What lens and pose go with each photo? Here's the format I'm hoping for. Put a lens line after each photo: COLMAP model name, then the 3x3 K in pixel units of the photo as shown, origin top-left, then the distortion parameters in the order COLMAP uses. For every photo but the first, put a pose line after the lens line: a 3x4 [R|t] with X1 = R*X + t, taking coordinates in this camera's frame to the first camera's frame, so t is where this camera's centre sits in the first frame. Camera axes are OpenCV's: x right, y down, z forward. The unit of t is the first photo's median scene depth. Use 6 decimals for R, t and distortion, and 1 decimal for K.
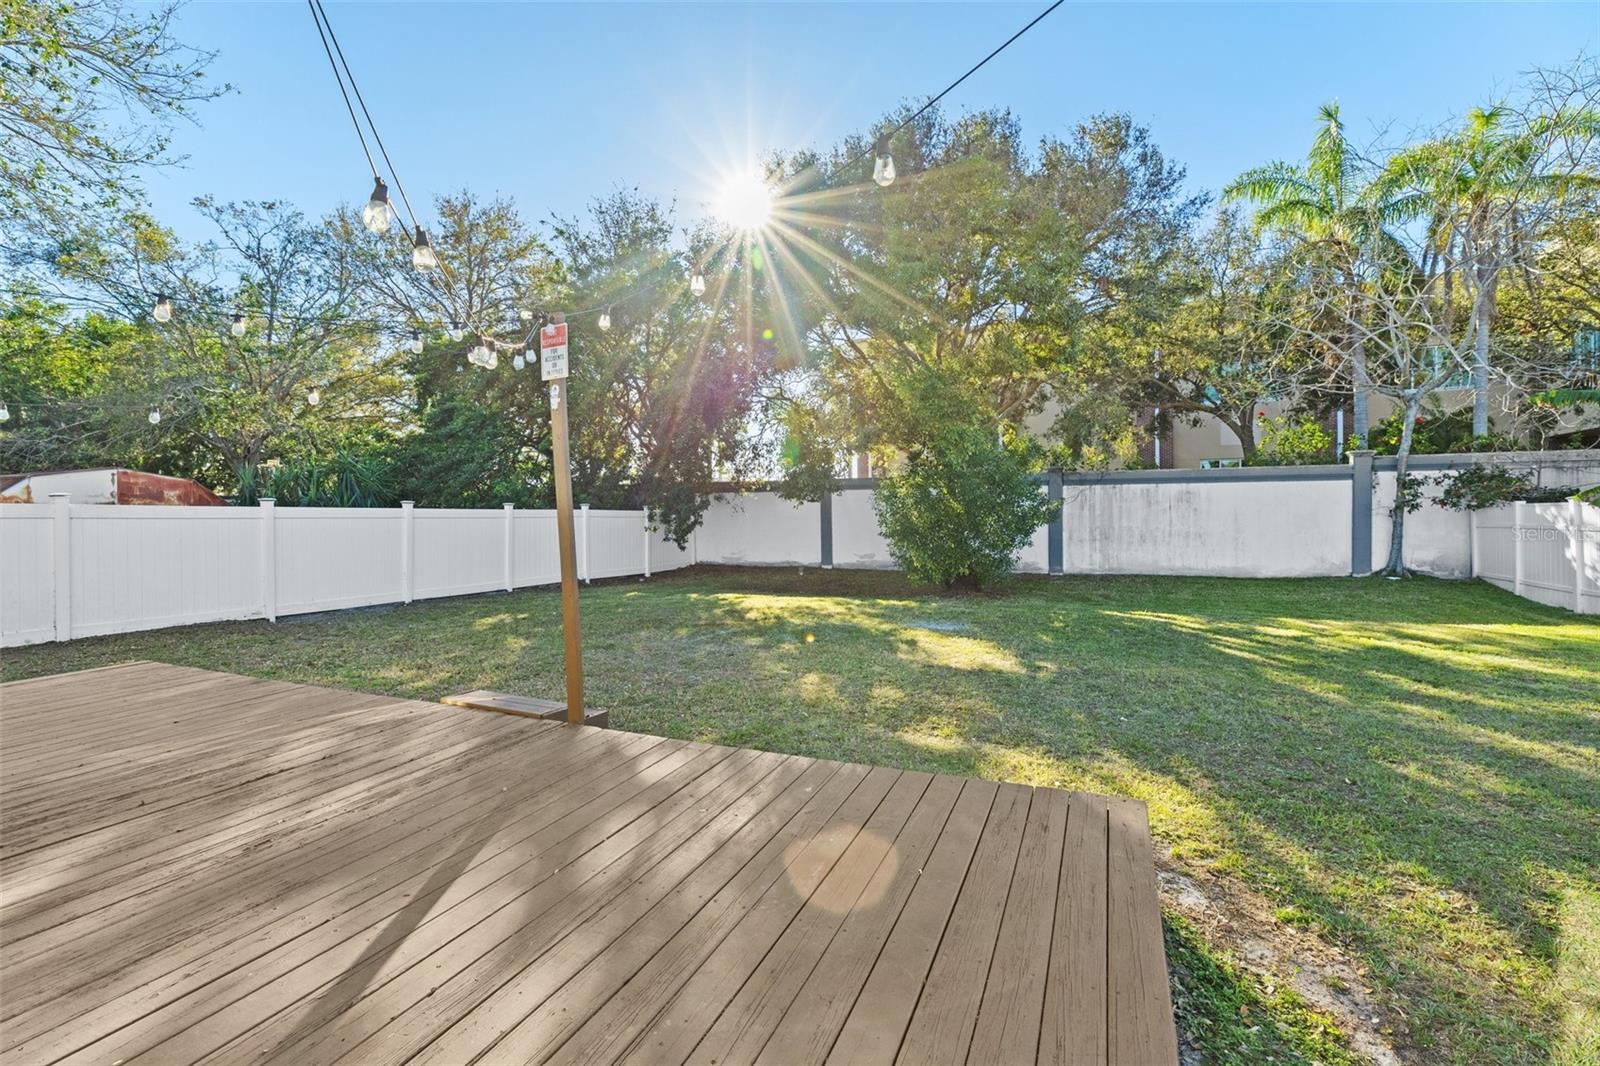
lens RADIAL K [[727.7, 0, 798.4], [0, 727.7, 527.1], [0, 0, 1]] dist [0.008983, 0.000169]
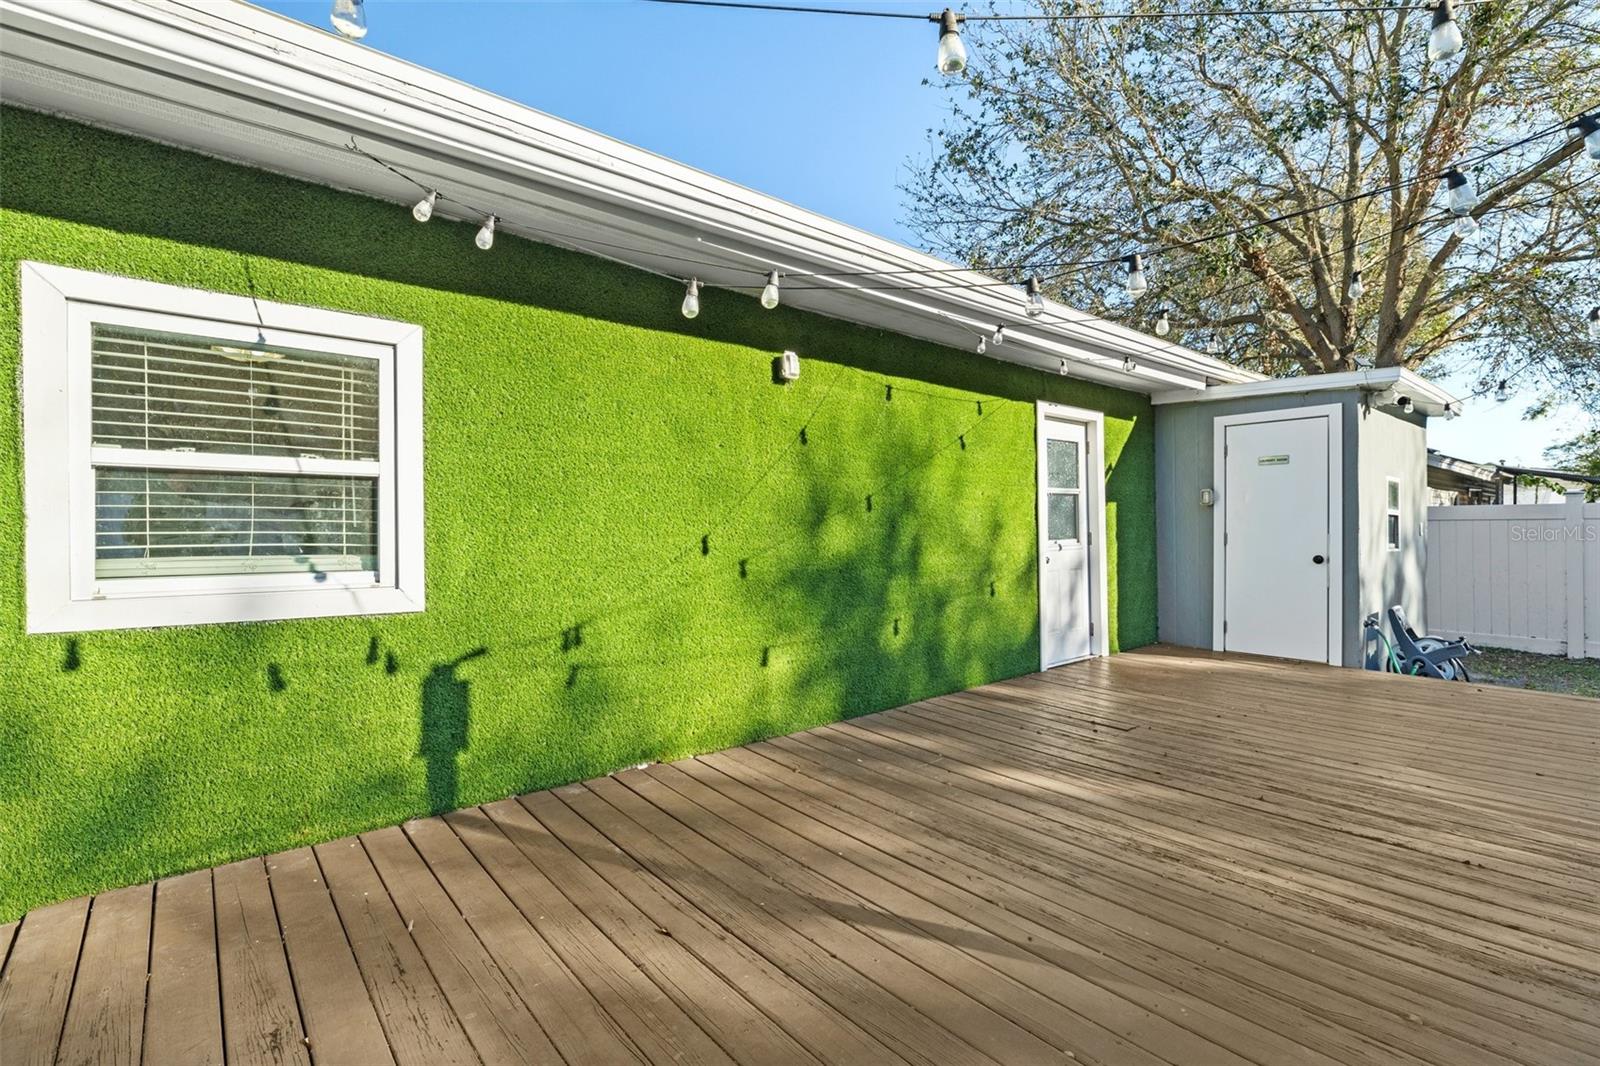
lens RADIAL K [[727.7, 0, 792.1], [0, 727.7, 529.2], [0, 0, 1]] dist [0.008983, 0.000169]
pose [[-0.453463, 0.009963, -0.891219, 0.294317], [-0.003664, 0.999908, 0.013042, -0.006199], [0.891268, 0.009180, -0.453385, 0.864856]]
